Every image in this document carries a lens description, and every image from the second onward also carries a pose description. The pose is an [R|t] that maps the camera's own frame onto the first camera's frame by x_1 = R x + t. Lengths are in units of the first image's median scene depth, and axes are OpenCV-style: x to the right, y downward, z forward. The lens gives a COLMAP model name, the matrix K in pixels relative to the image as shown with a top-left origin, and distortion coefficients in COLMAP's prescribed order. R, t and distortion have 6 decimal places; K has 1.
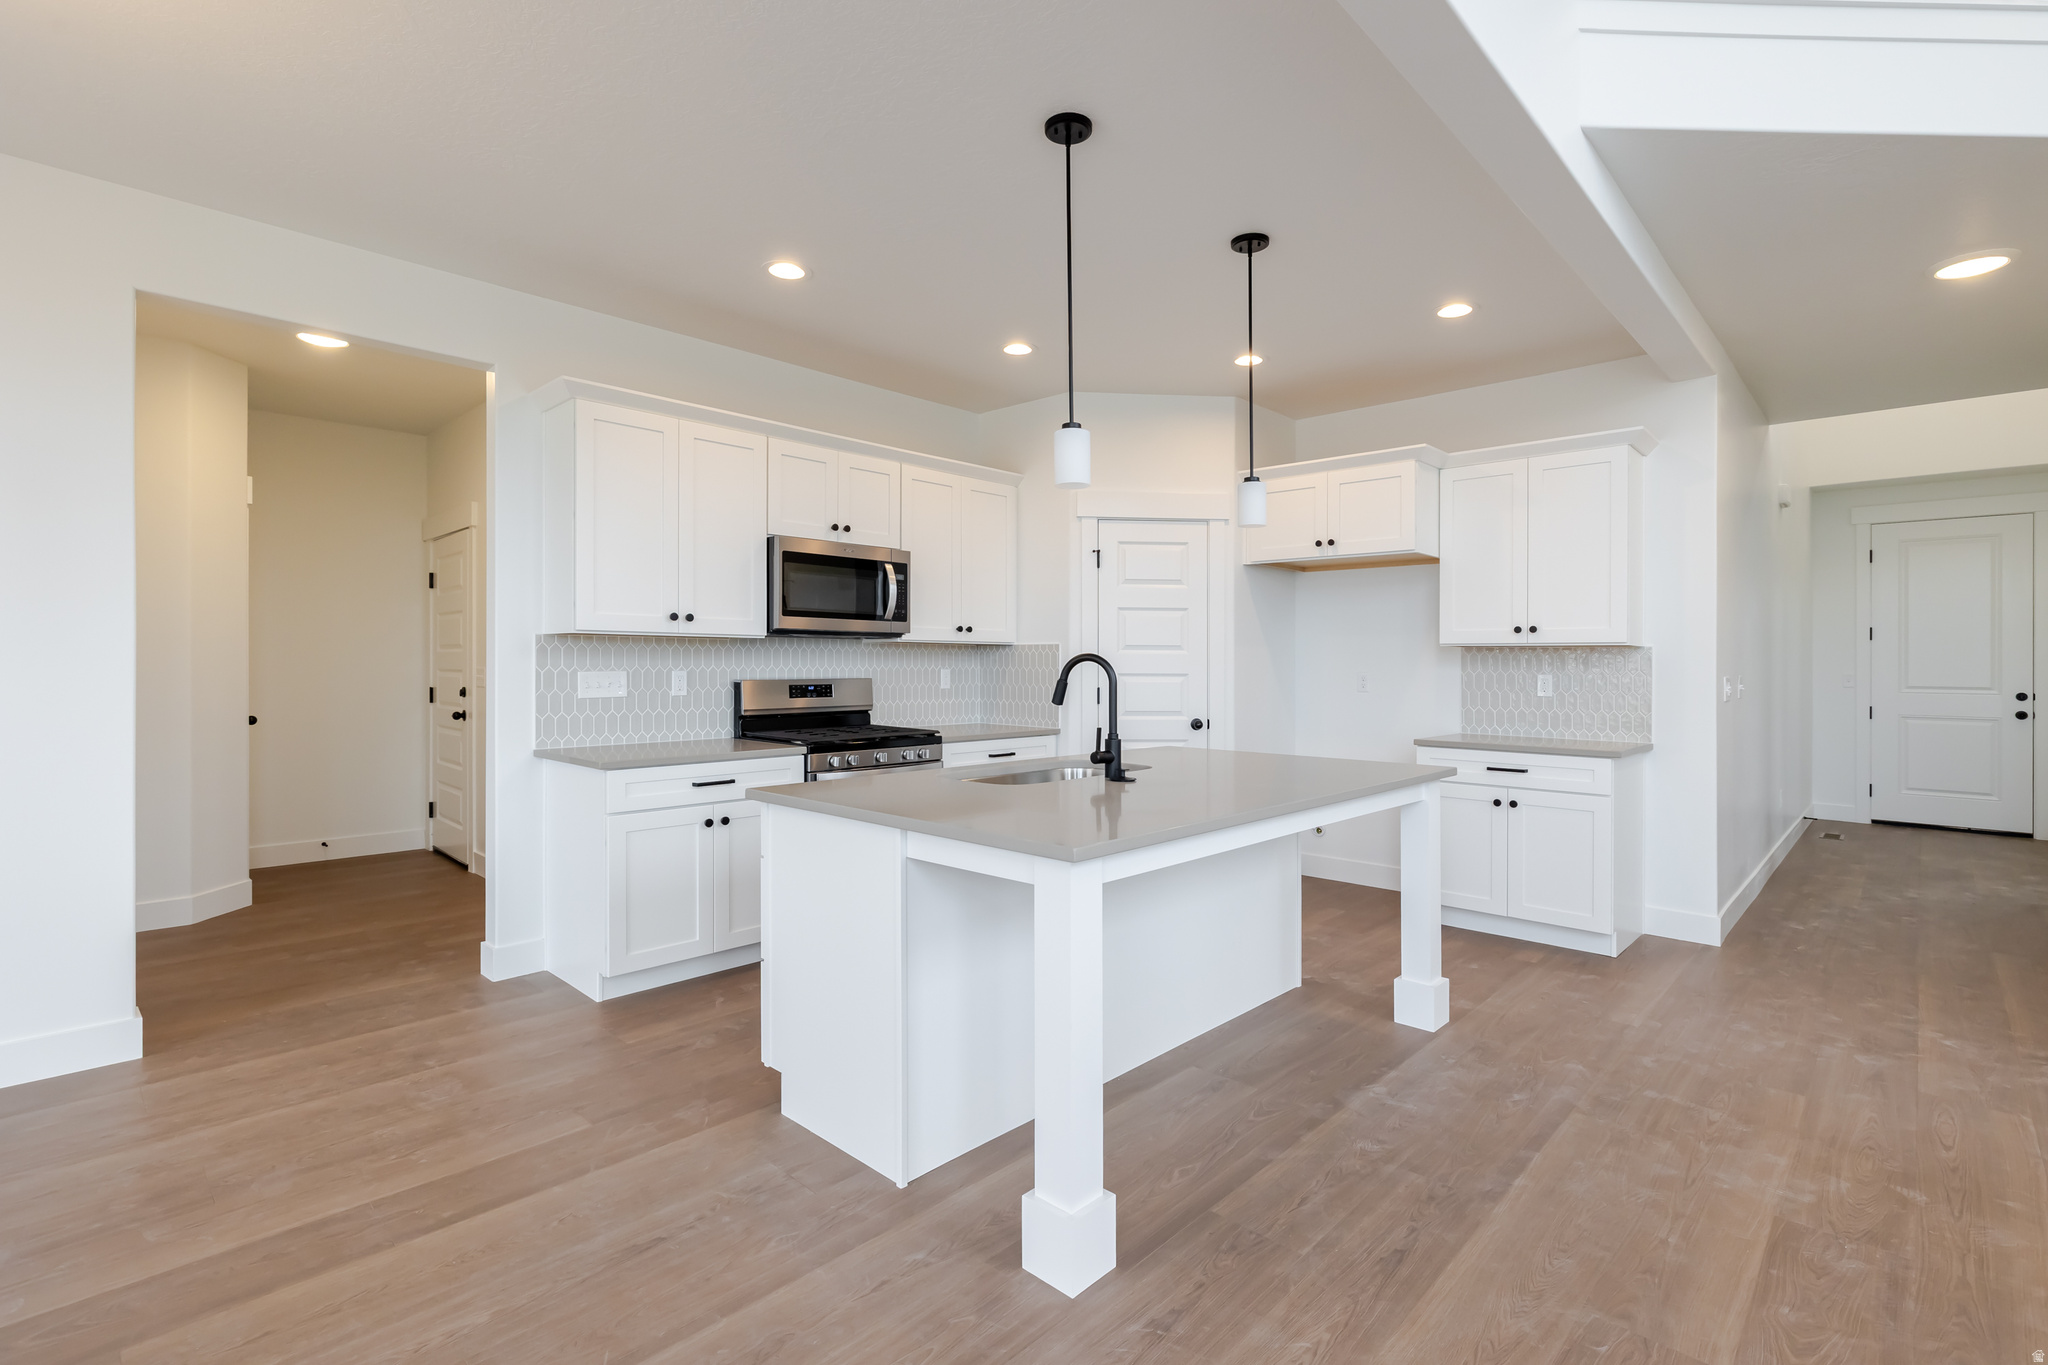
lens RADIAL K [[942.7, 0, 1024.3], [0, 942.7, 665.3], [0, 0, 1]] dist [-0.001026, 0.000604]
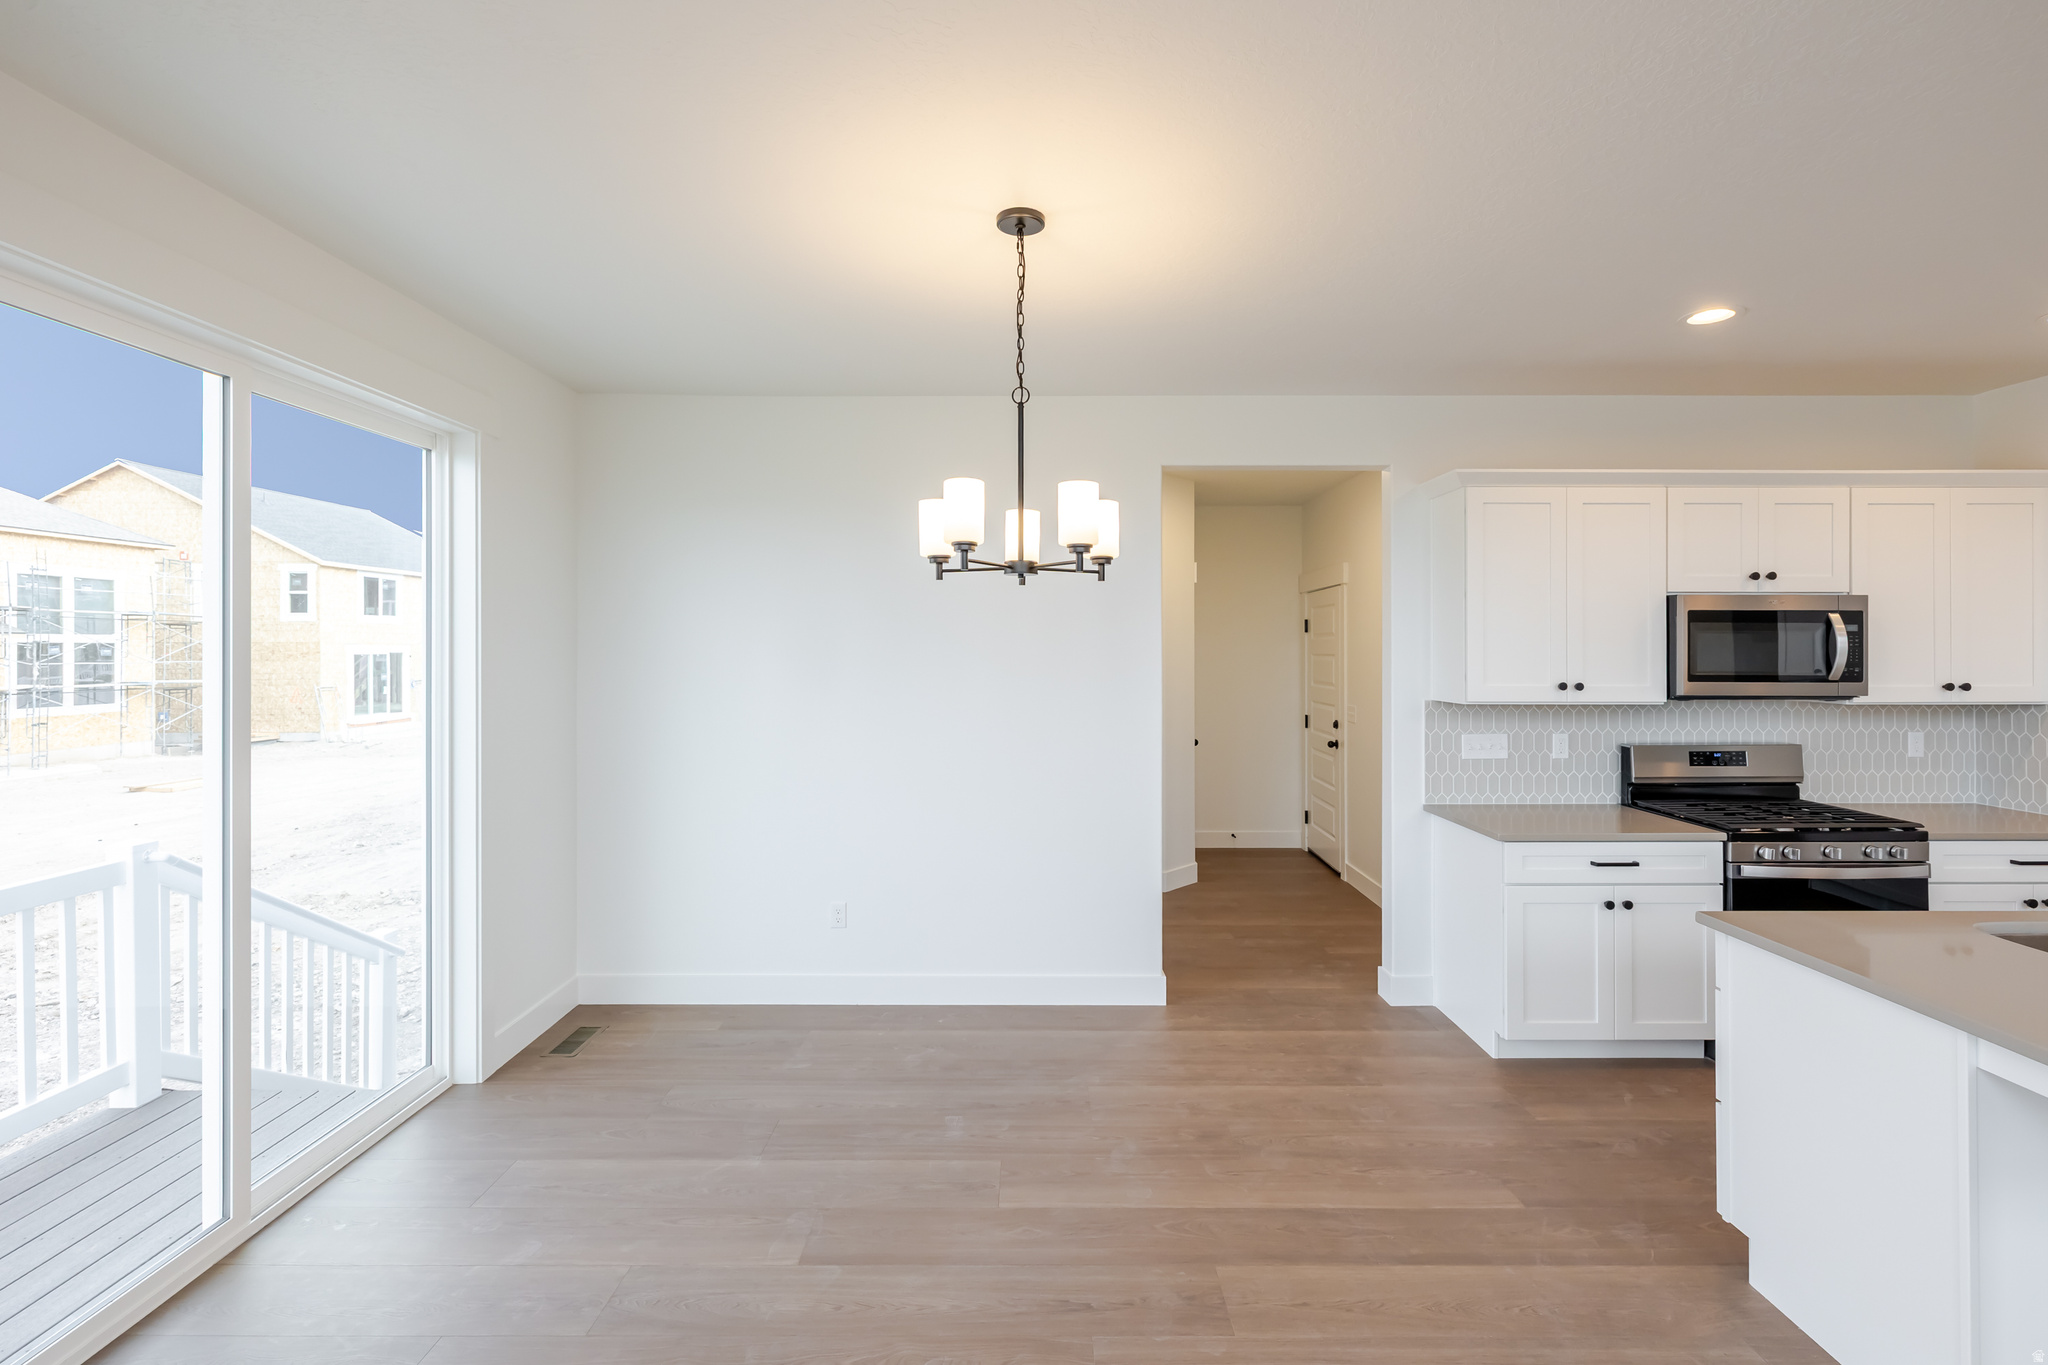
lens RADIAL K [[894.0, 0, 1037.4], [0, 894.0, 651.8], [0, 0, 1]] dist [0.000560, 0.000340]
pose [[0.693448, -0.004459, -0.720492, -0.072479], [0.002276, 0.999989, -0.003998, -0.082458], [0.720503, 0.001133, 0.693451, -0.054709]]
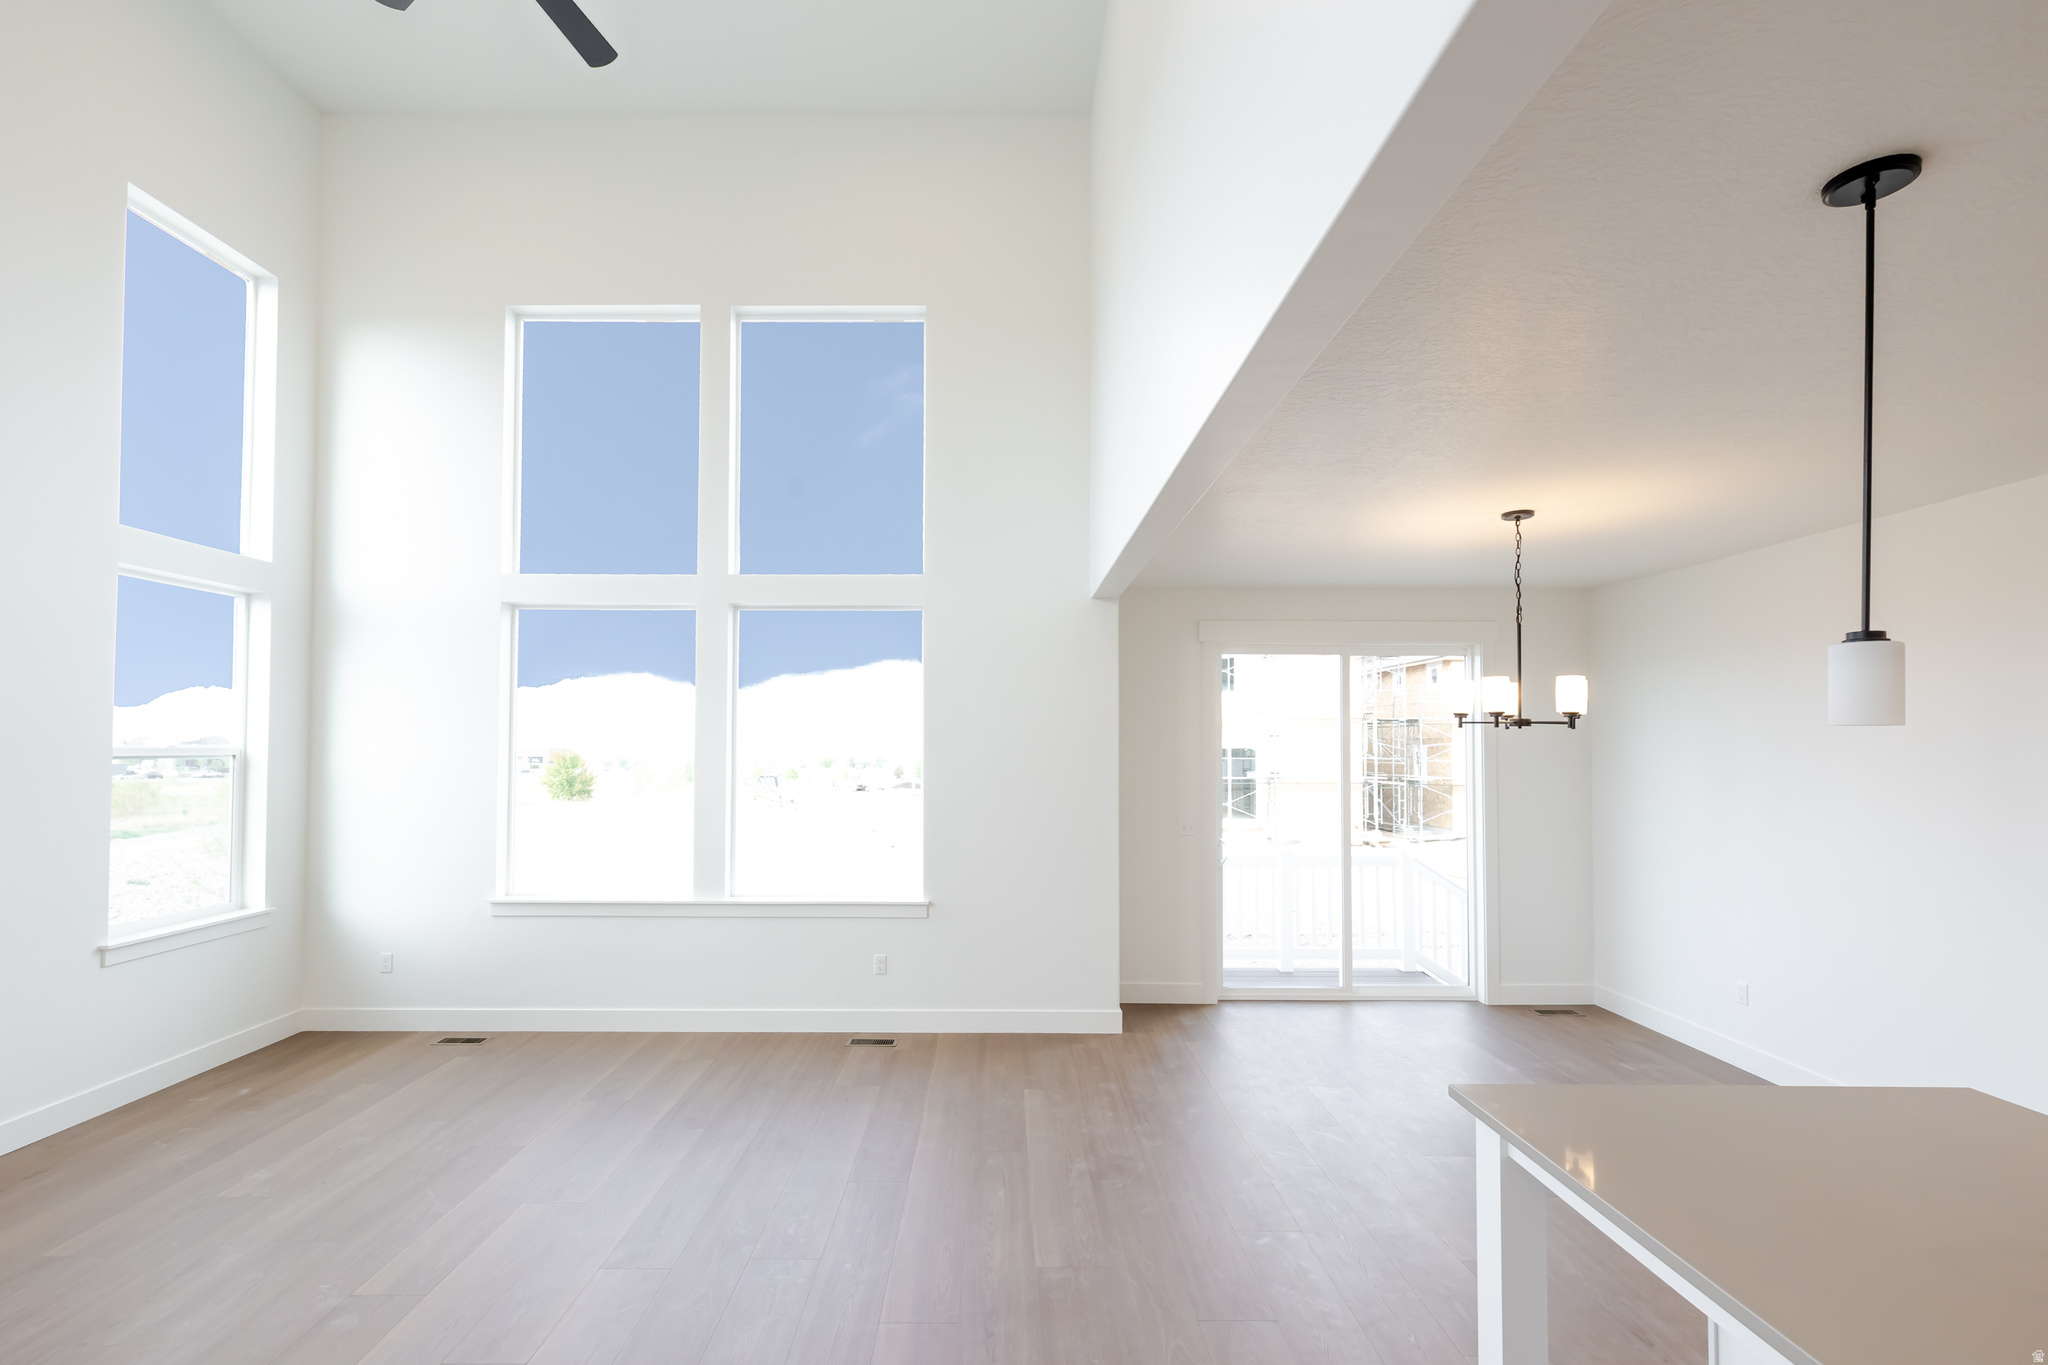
lens RADIAL K [[898.2, 0, 1004.1], [0, 898.2, 741.9], [0, 0, 1]] dist [0.004101, 0.000249]
pose [[-0.715240, -0.011261, -0.698788, 0.582020], [-0.011485, 0.999925, -0.004359, -0.106868], [0.698785, 0.004907, -0.715315, 0.647983]]
